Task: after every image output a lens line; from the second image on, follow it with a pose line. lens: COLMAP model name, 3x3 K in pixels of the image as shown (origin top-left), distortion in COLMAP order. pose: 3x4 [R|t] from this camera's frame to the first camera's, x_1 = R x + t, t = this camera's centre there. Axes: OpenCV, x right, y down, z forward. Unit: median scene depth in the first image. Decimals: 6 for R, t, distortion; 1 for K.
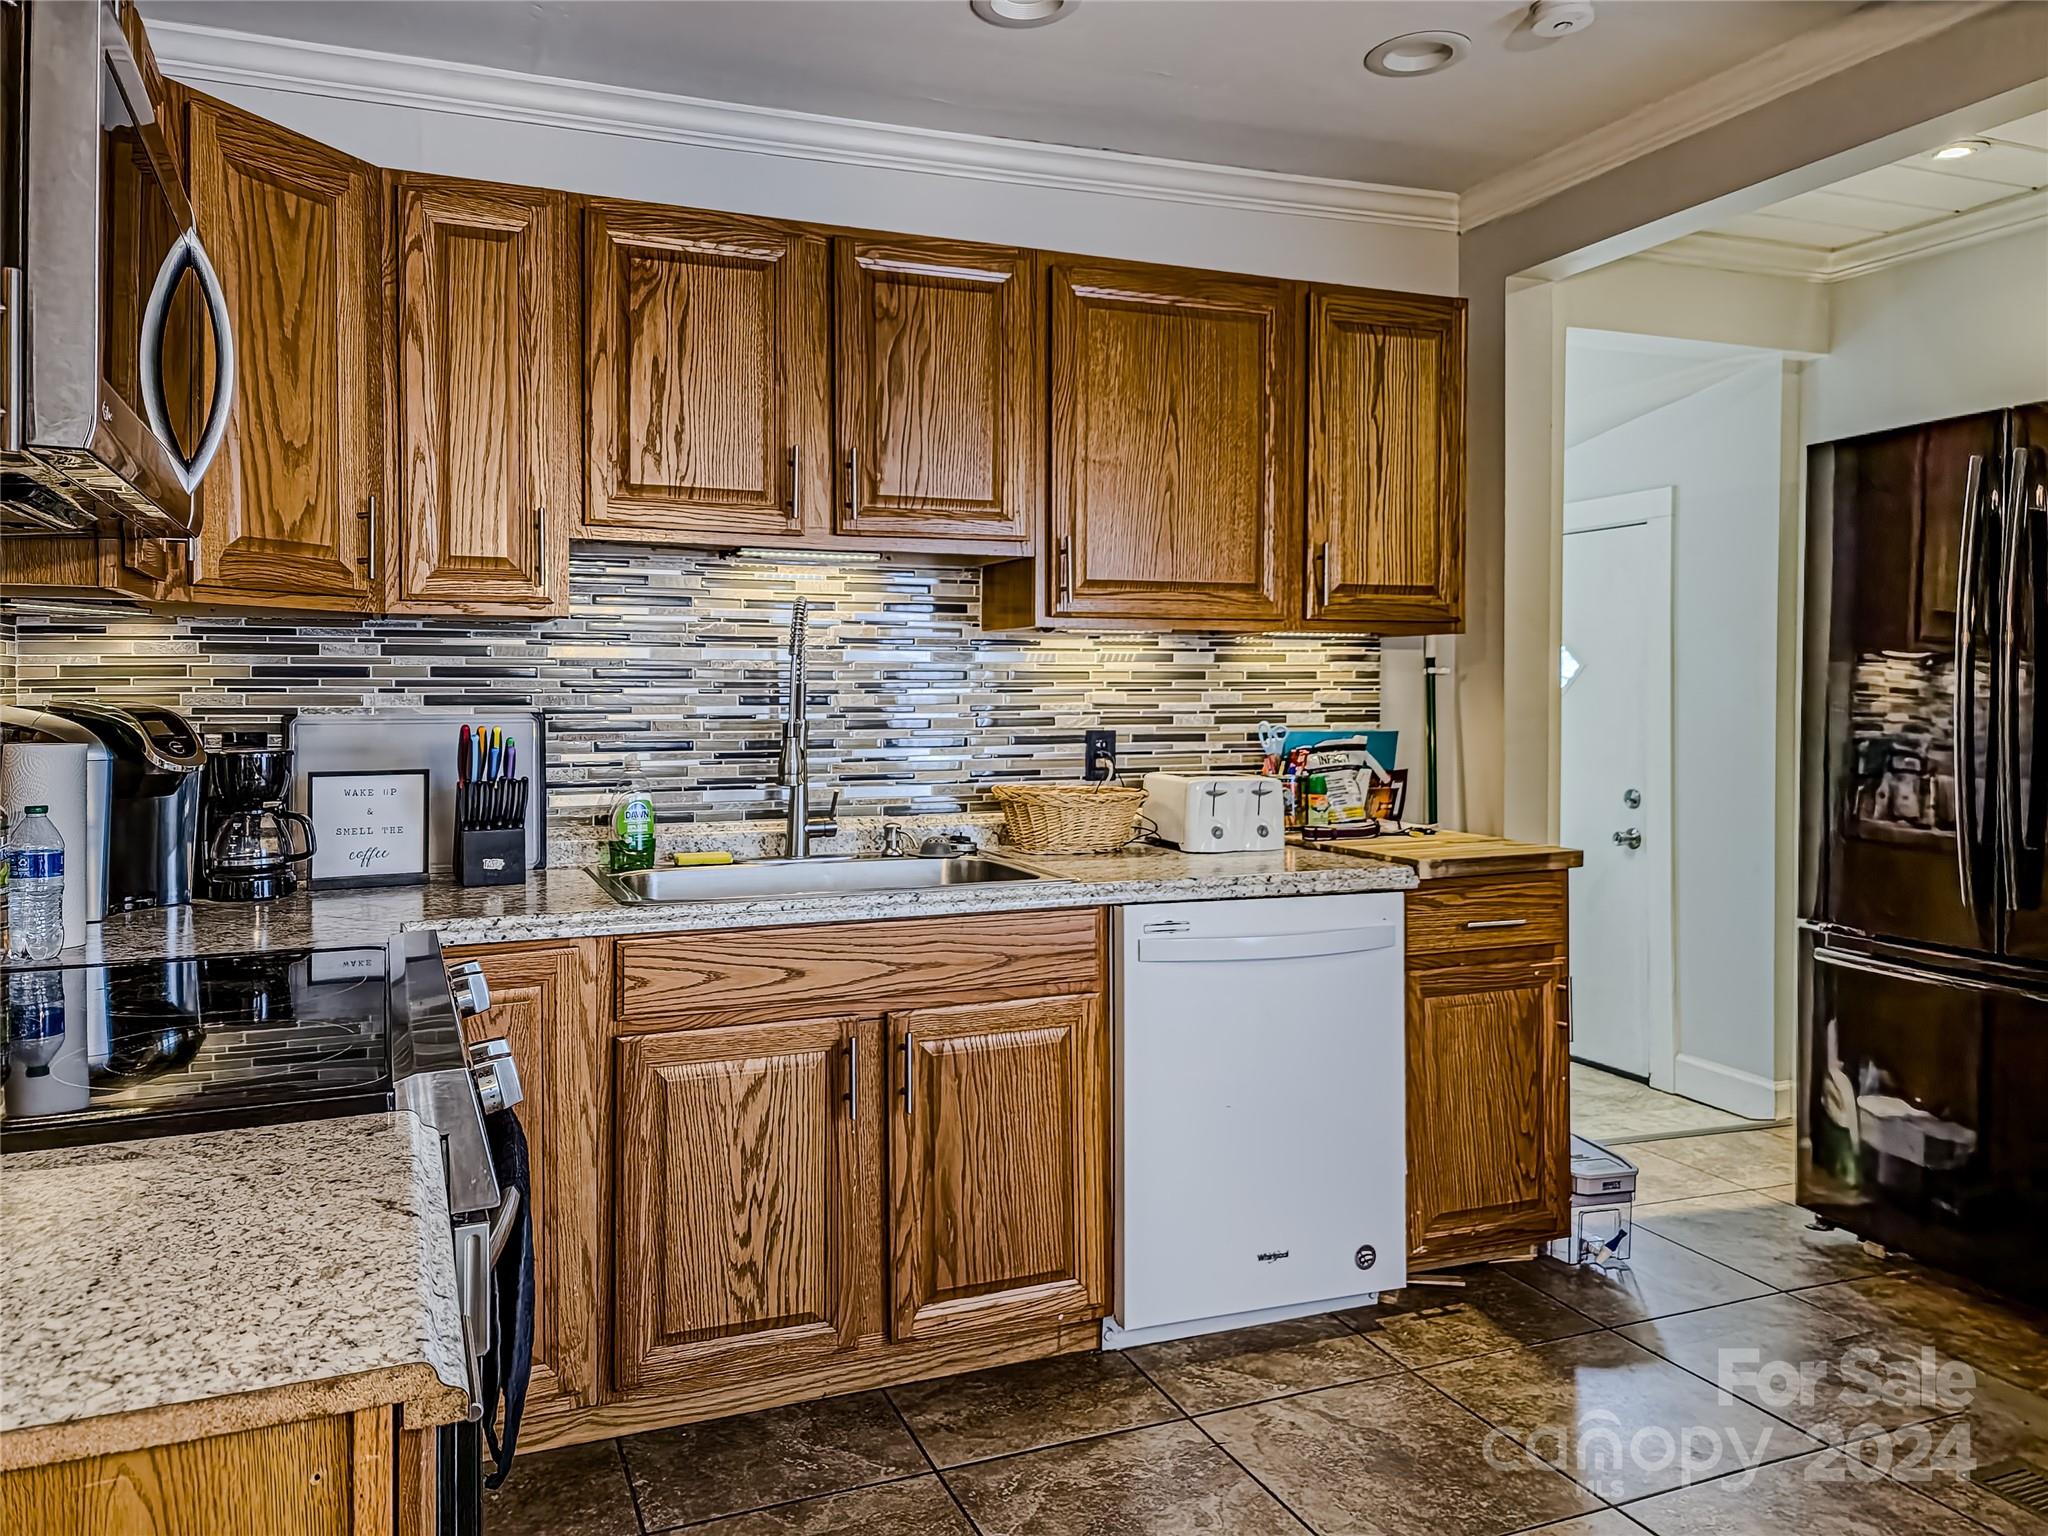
lens RADIAL K [[1387.1, 0, 934.4], [0, 1387.1, 706.7], [0, 0, 1]] dist [0.099042, -0.099696]
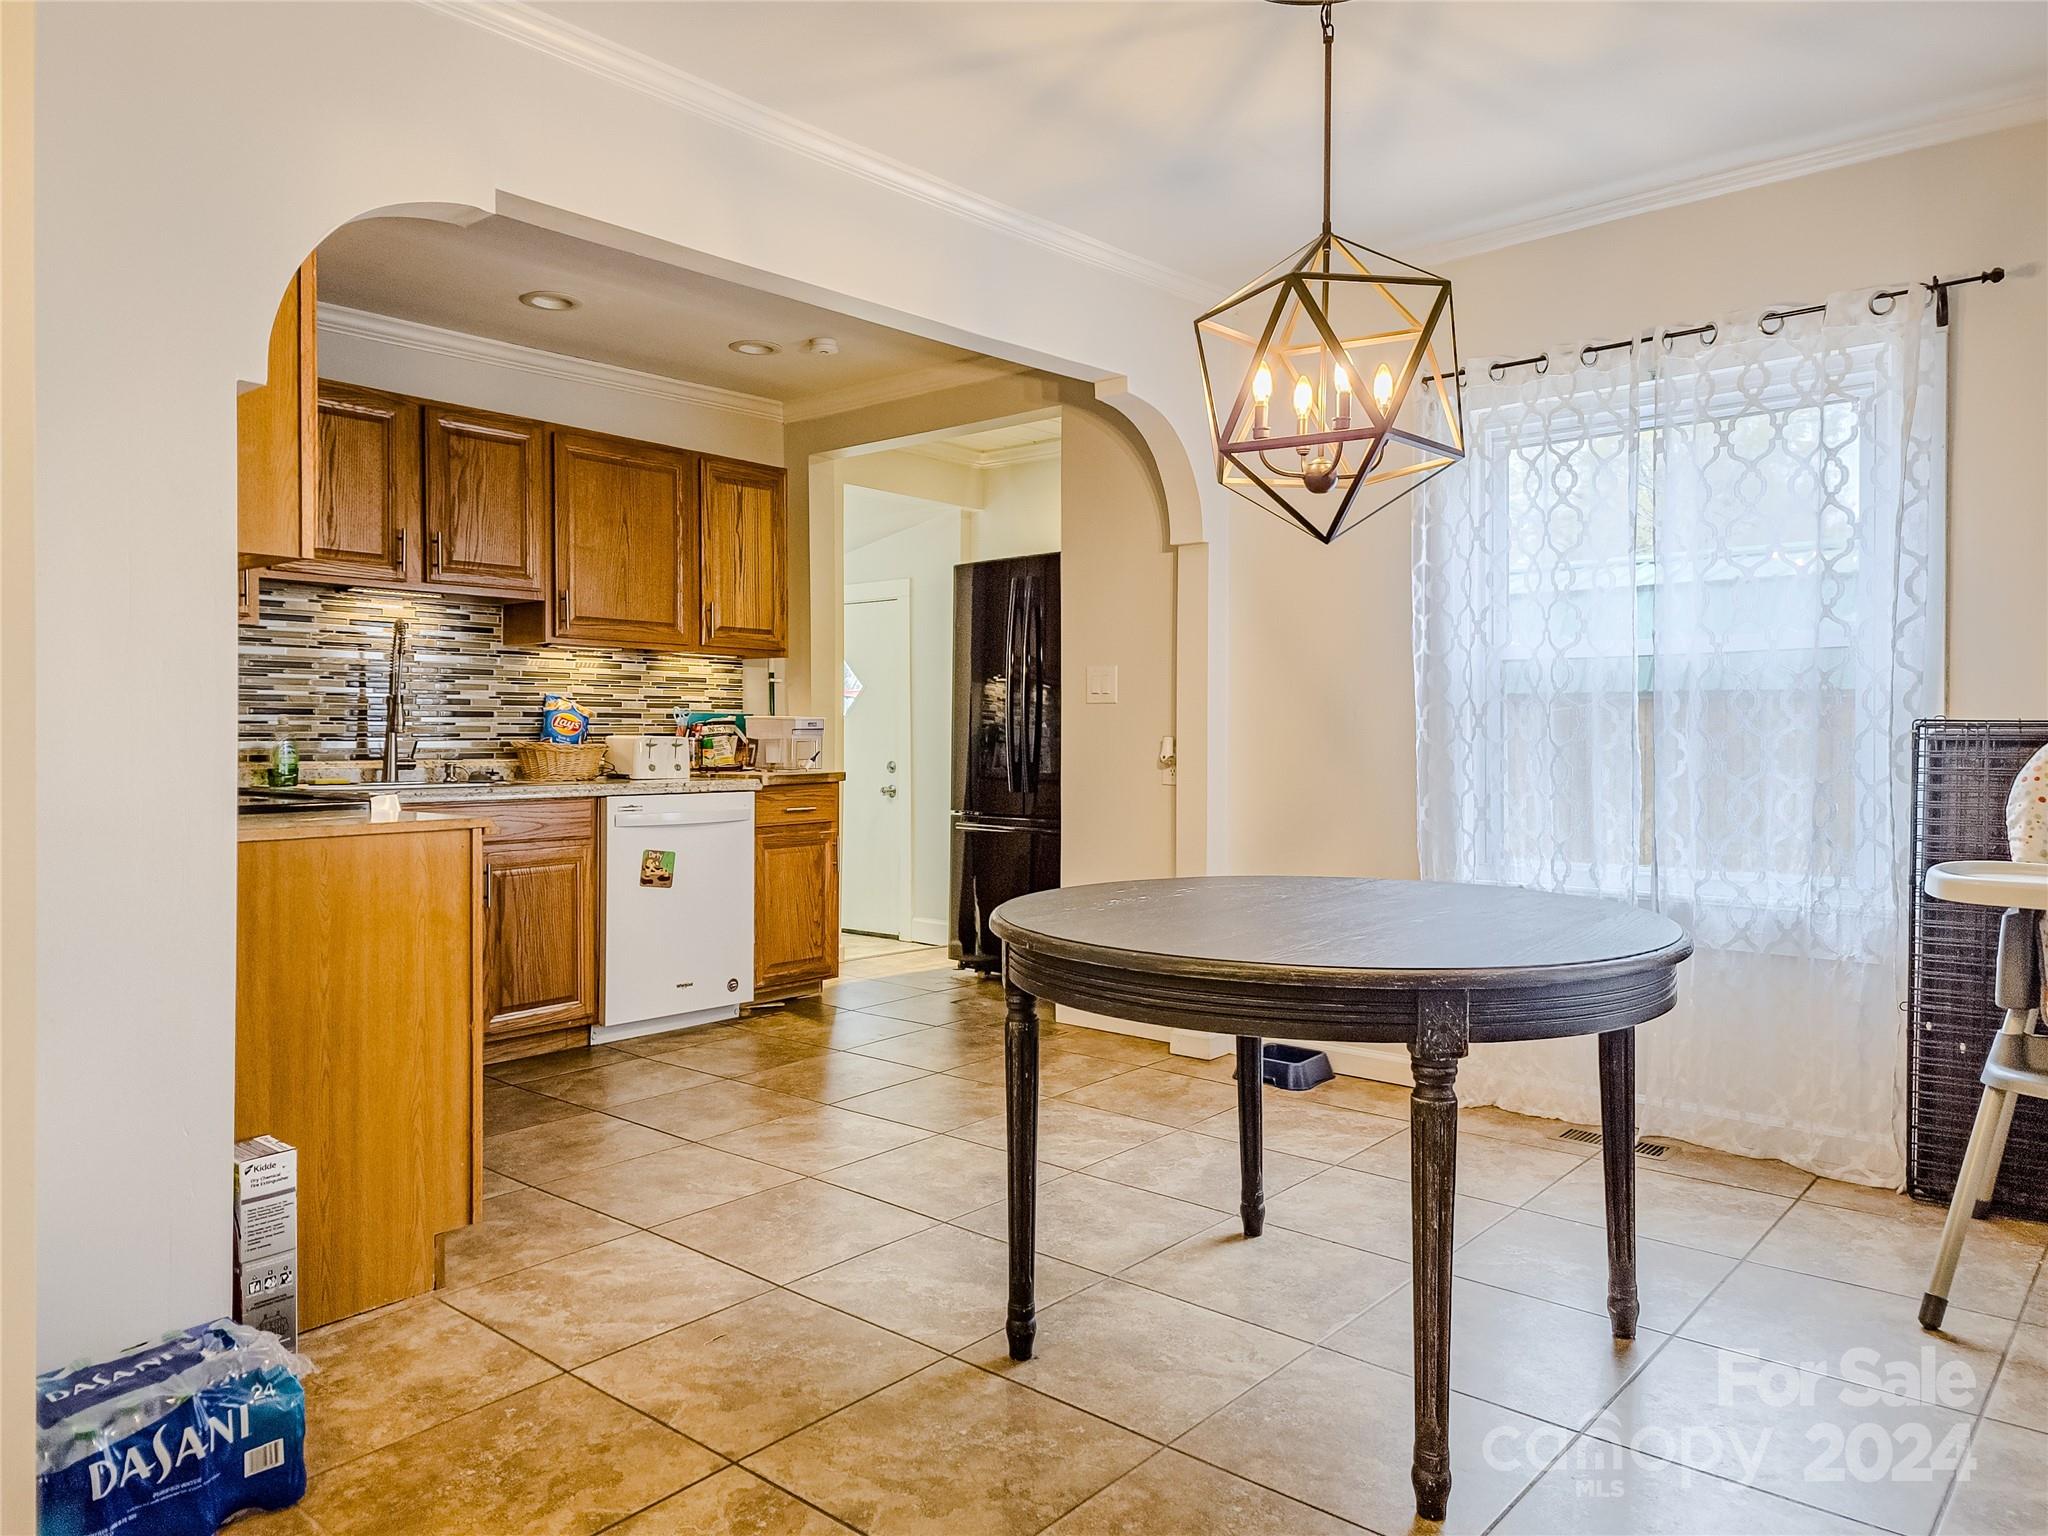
lens RADIAL K [[1387.1, 0, 982.6], [0, 1387.1, 761.1], [0, 0, 1]] dist [0.078804, -0.069404]
pose [[0.889489, -0.005686, 0.456920, -0.229027], [0.003711, 0.999979, 0.005222, 0.078500], [-0.456941, -0.002949, 0.889492, -0.746611]]
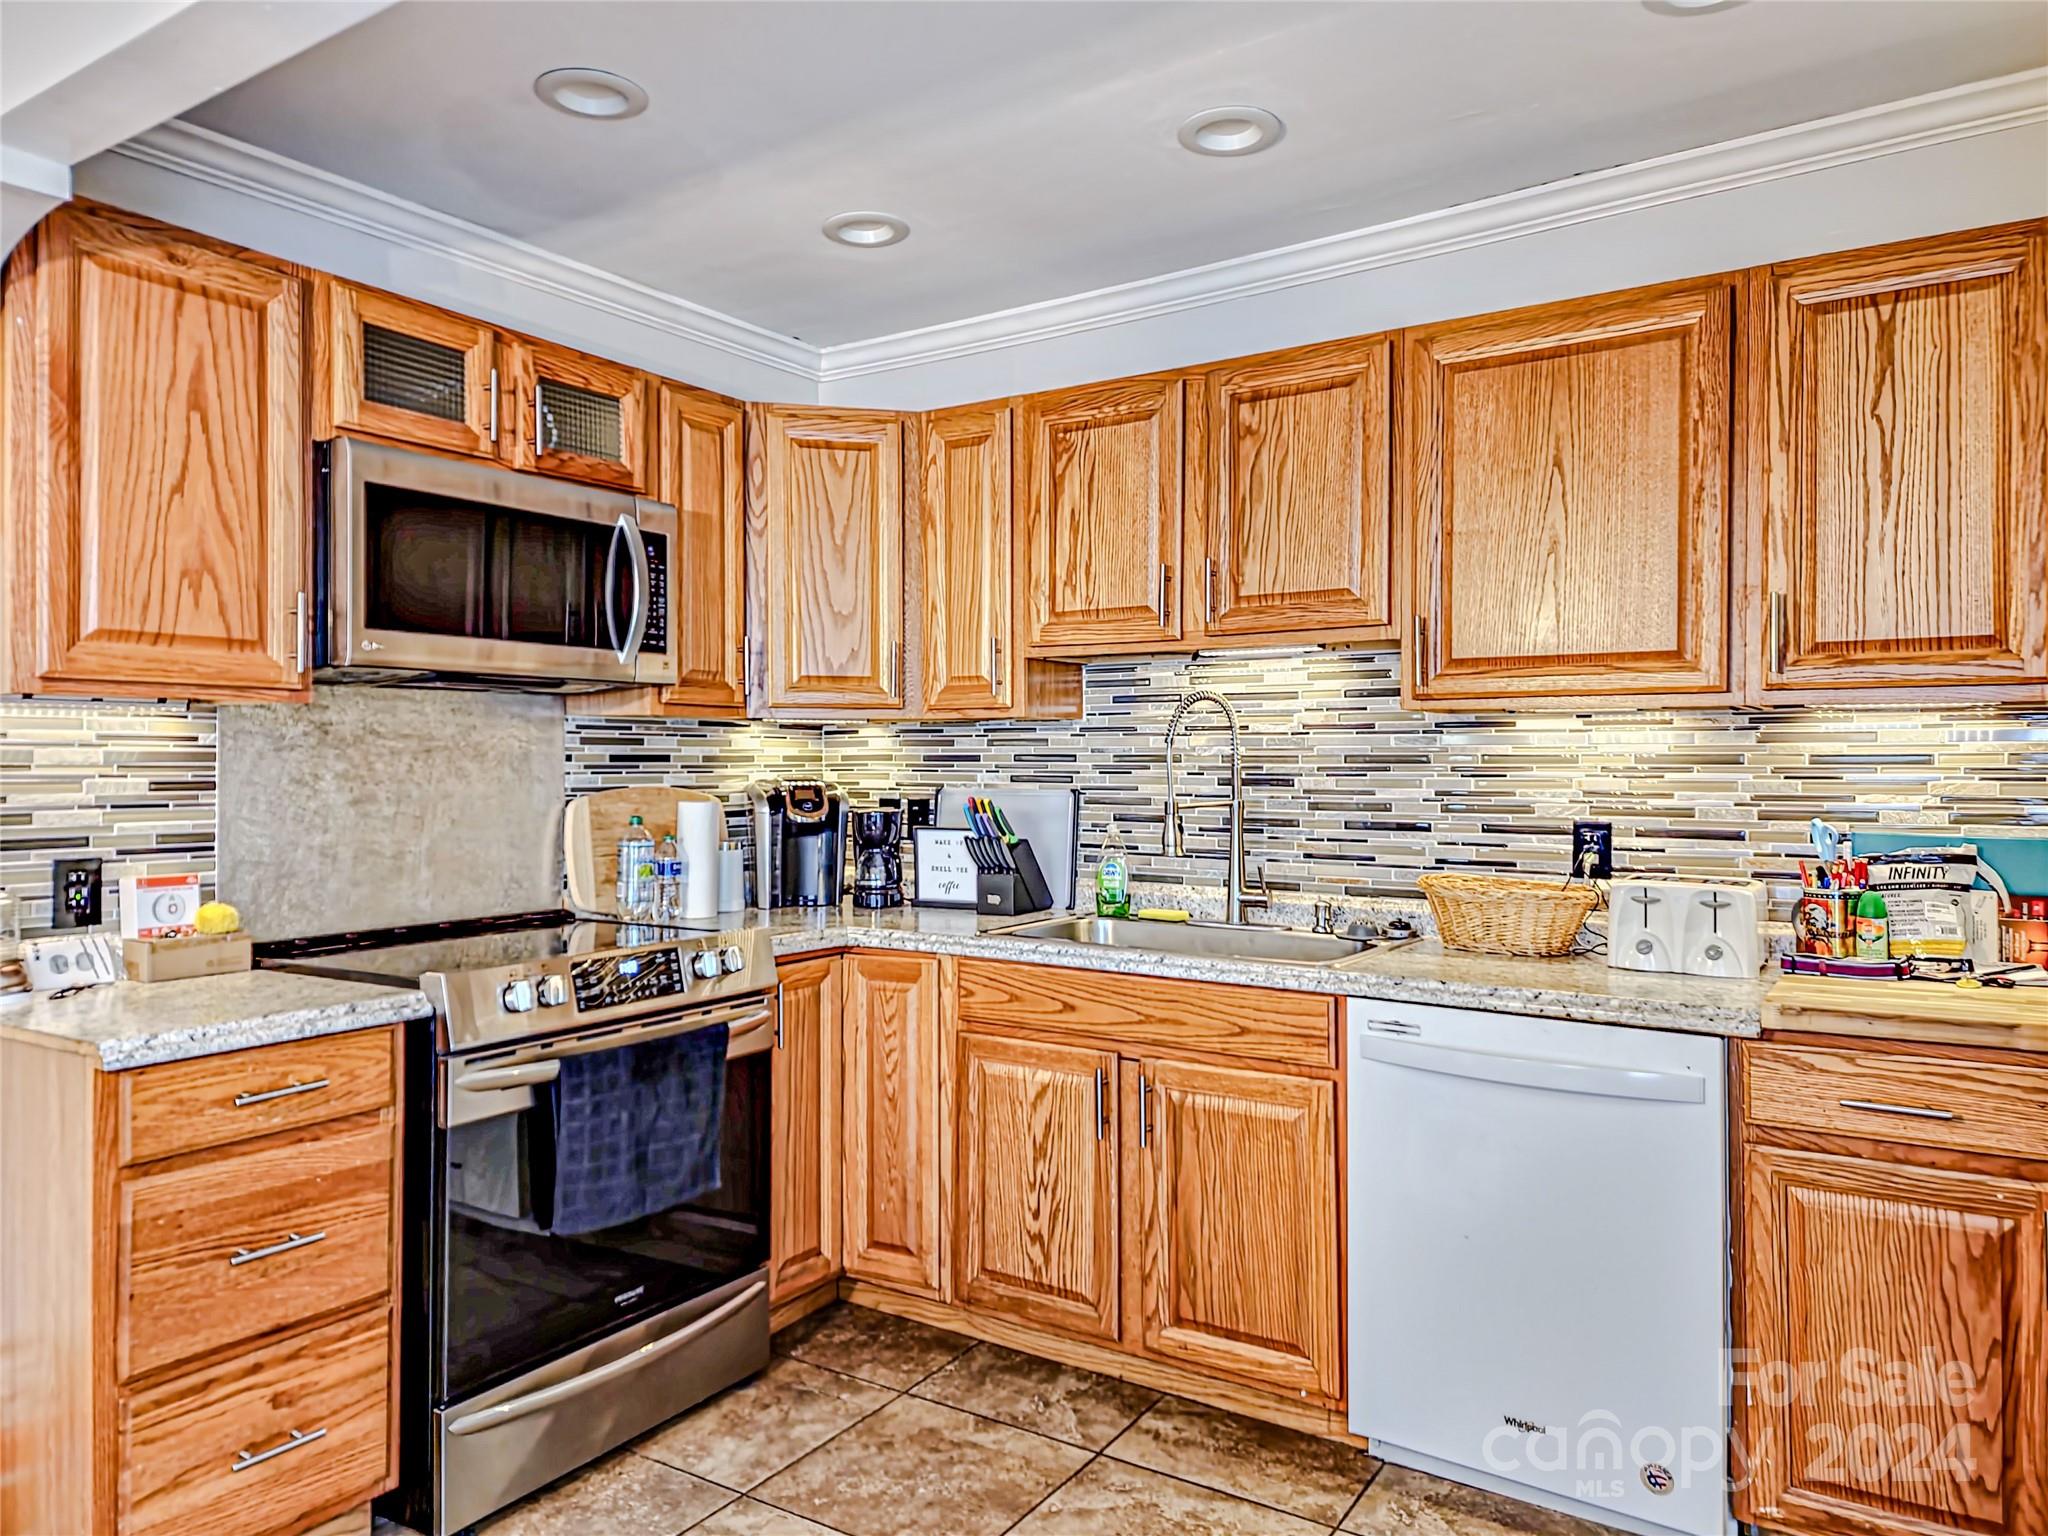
lens RADIAL K [[1387.8, 0, 1061.1], [0, 1387.8, 767.6], [0, 0, 1]] dist [0.129988, -0.120081]
pose [[0.604820, 0.006606, -0.796335, 0.702963], [-0.012993, 0.999914, -0.001573, -0.012872], [0.796256, 0.011298, 0.604854, 0.208613]]
